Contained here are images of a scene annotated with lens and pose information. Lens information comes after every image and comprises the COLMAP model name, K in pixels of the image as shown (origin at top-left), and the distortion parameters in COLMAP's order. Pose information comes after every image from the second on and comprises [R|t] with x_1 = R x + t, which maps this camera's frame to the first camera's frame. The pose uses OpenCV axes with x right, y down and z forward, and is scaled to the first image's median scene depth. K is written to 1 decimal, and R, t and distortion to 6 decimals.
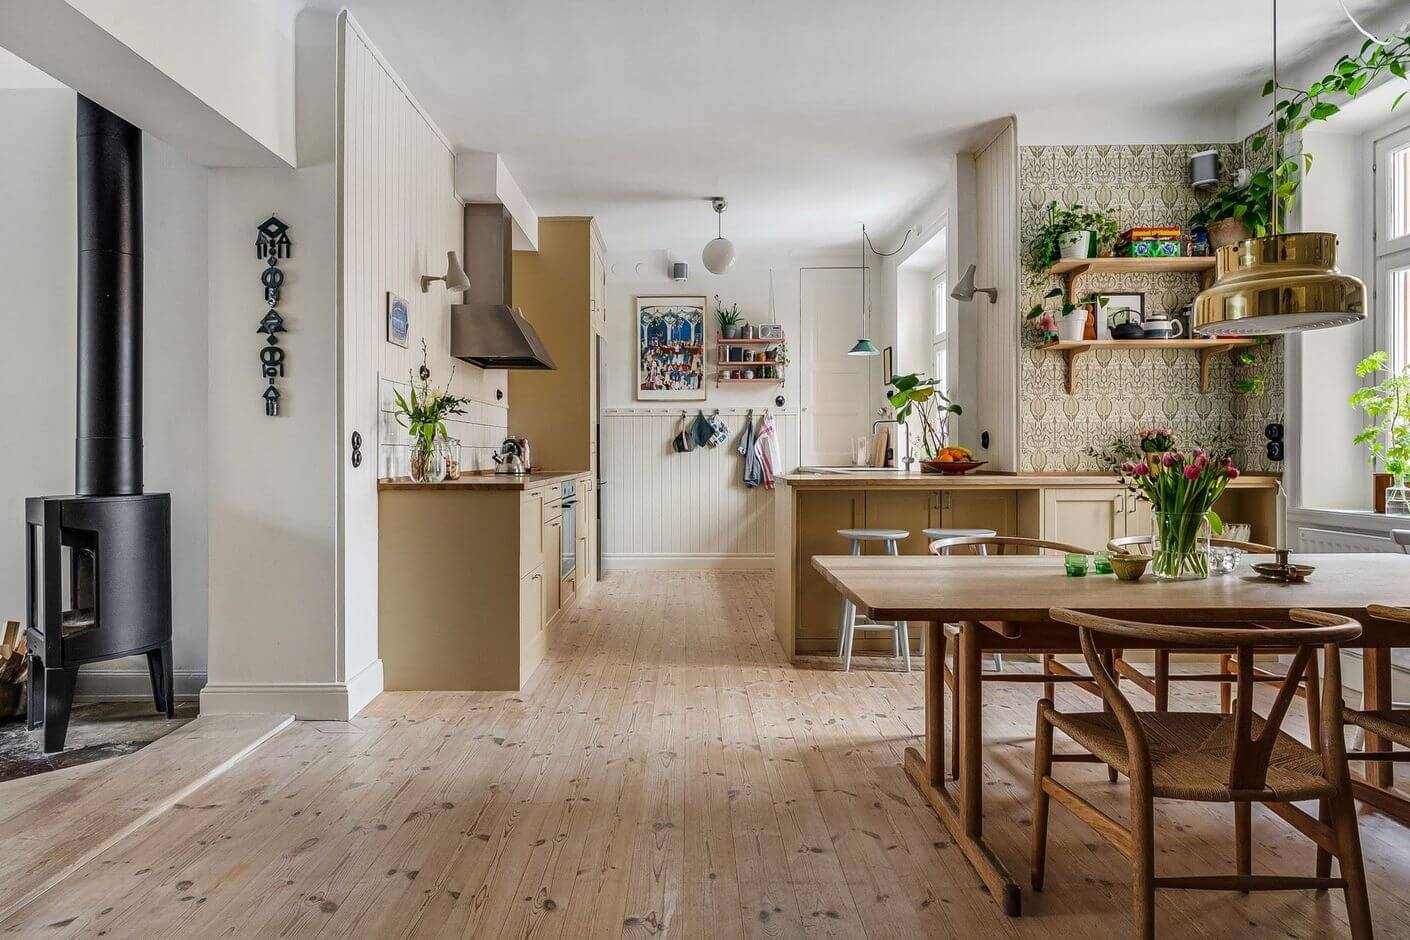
lens RADIAL K [[865.1, 0, 664.3], [0, 865.1, 456.0], [0, 0, 1]] dist [-0.000196, -0.004019]
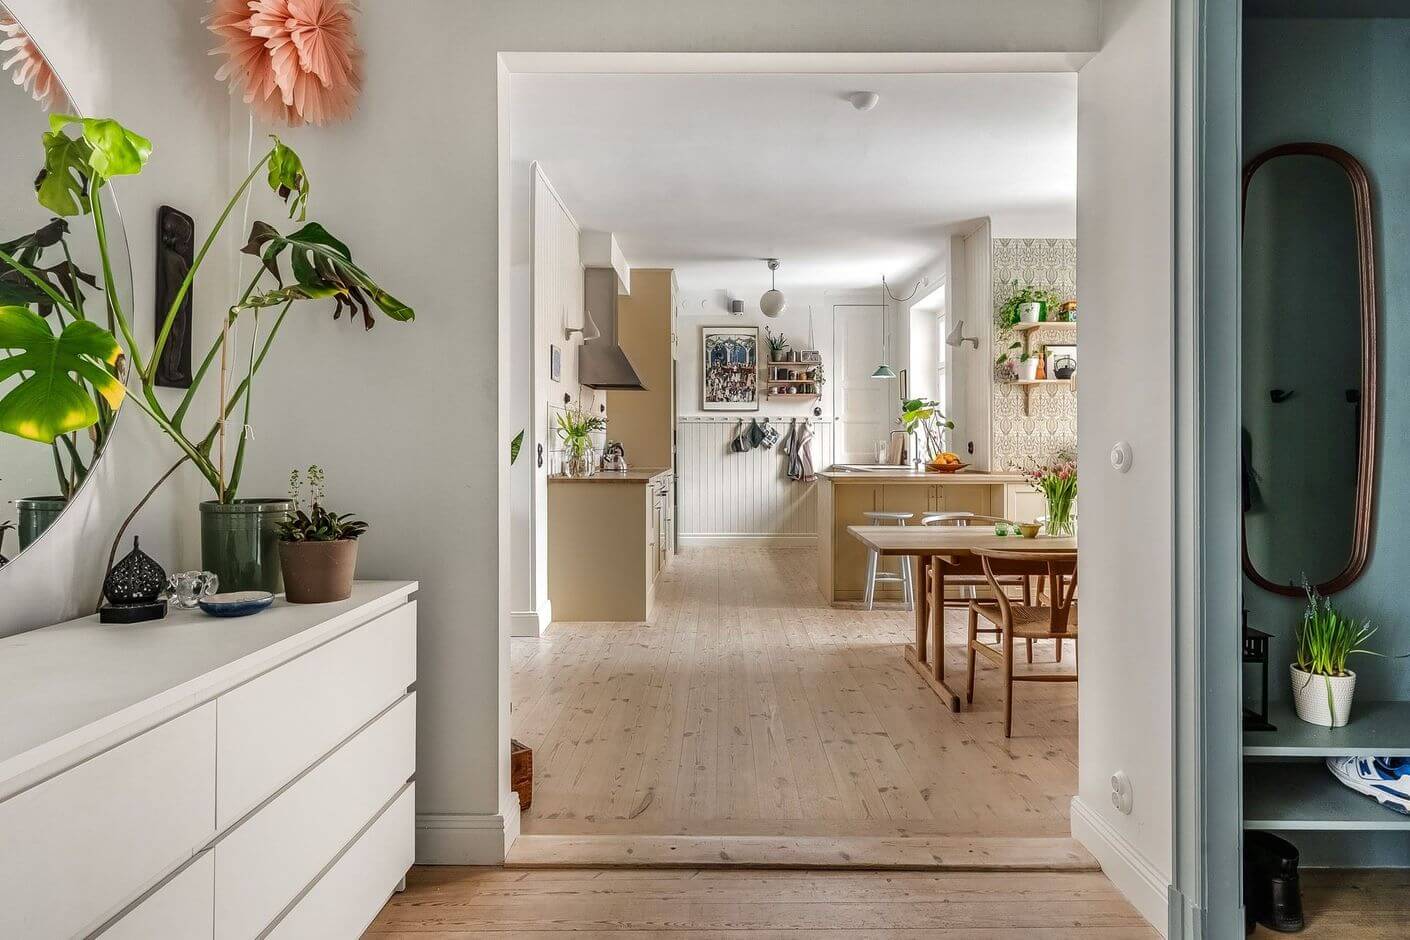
lens RADIAL K [[865.1, 0, 703.4], [0, 865.1, 420.3], [0, 0, 1]] dist [-0.000196, -0.004019]
pose [[0.999884, 0.005429, 0.014258, -0.080780], [-0.005001, 0.999540, -0.029928, -0.020839], [-0.014414, 0.029853, 0.999450, -0.407274]]
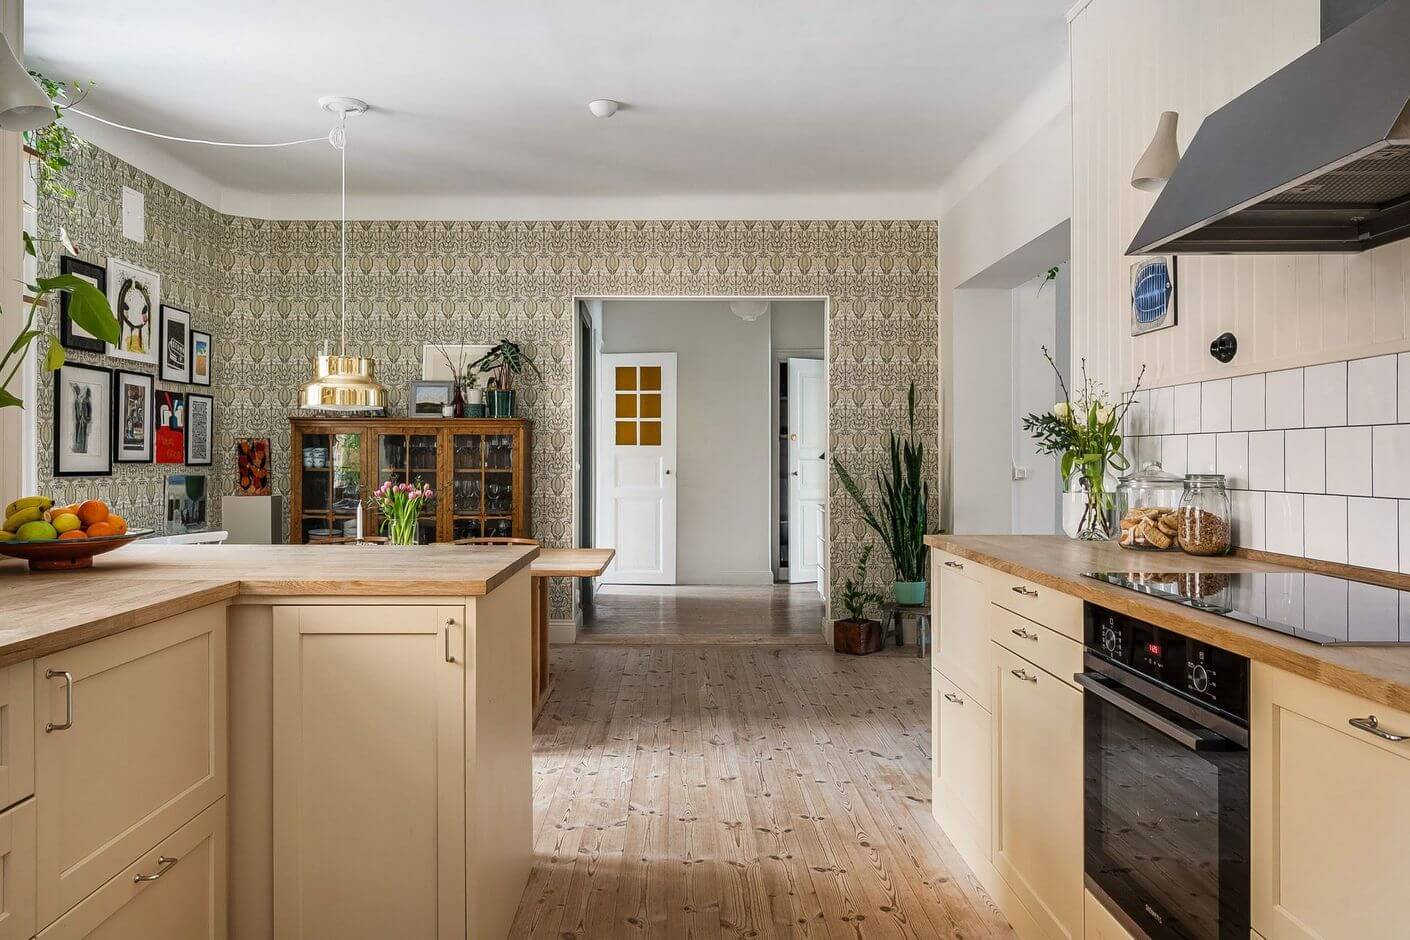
lens RADIAL K [[935.8, 0, 694.0], [0, 935.8, 470.5], [0, 0, 1]] dist [-0.015013, 0.001030]
pose [[-0.998977, 0.002507, -0.045162, 0.064131], [0.001844, 0.999890, 0.014723, -0.031487], [0.045194, 0.014625, -0.998871, 1.574723]]
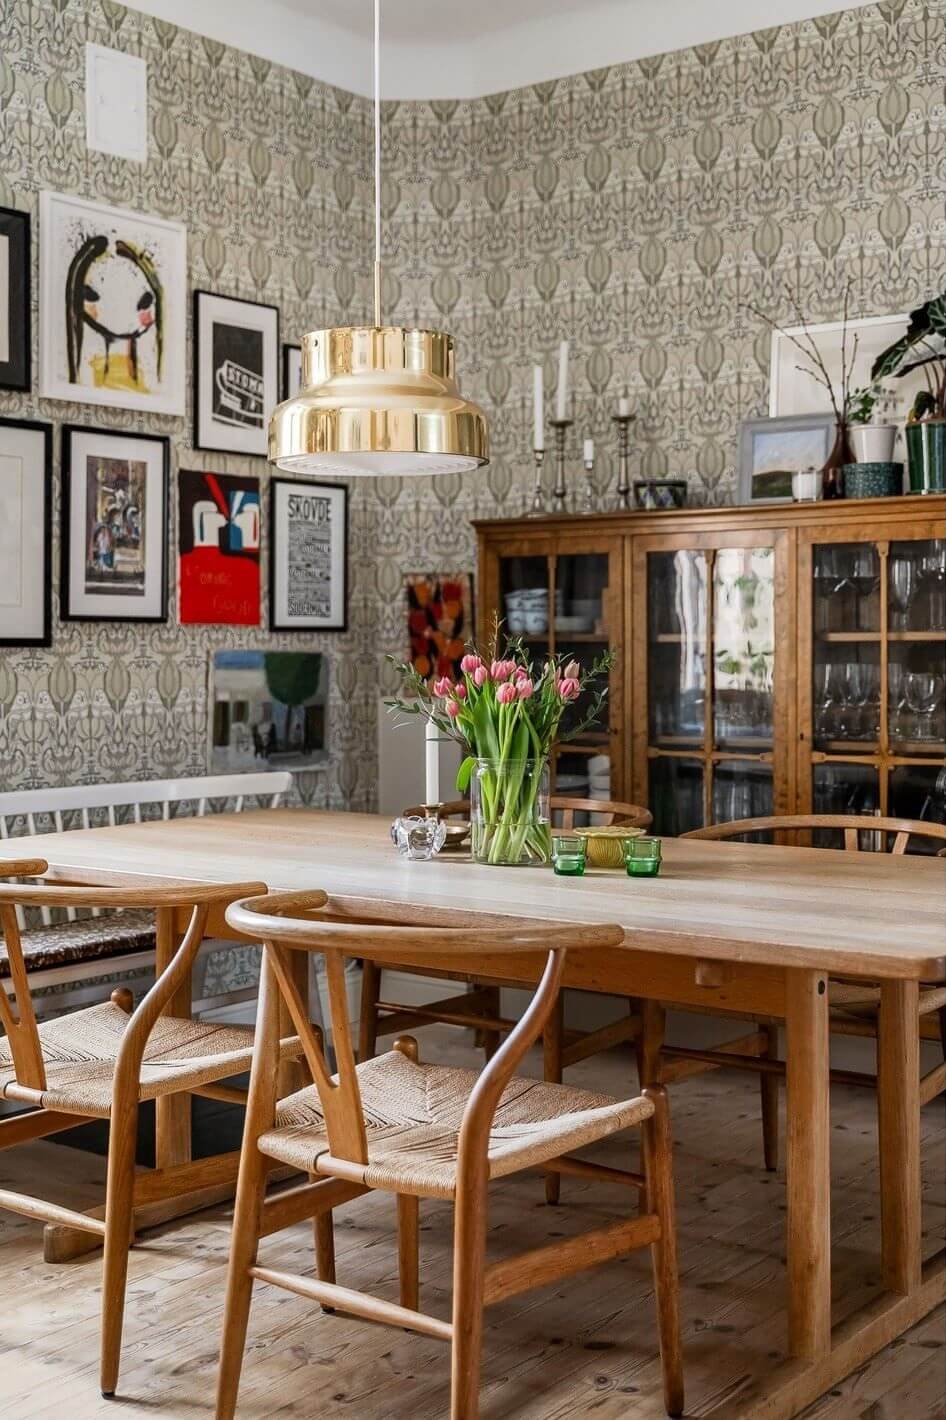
lens RADIAL K [[1703.0, 0, 512.2], [0, 1703.0, 667.7], [0, 0, 1]] dist [-0.035483, 0.000000]
pose [[-0.823638, 0.004584, 0.567097, -0.050161], [0.012242, 0.999878, 0.009698, -0.006283], [-0.566984, 0.014930, -0.823594, 1.103778]]
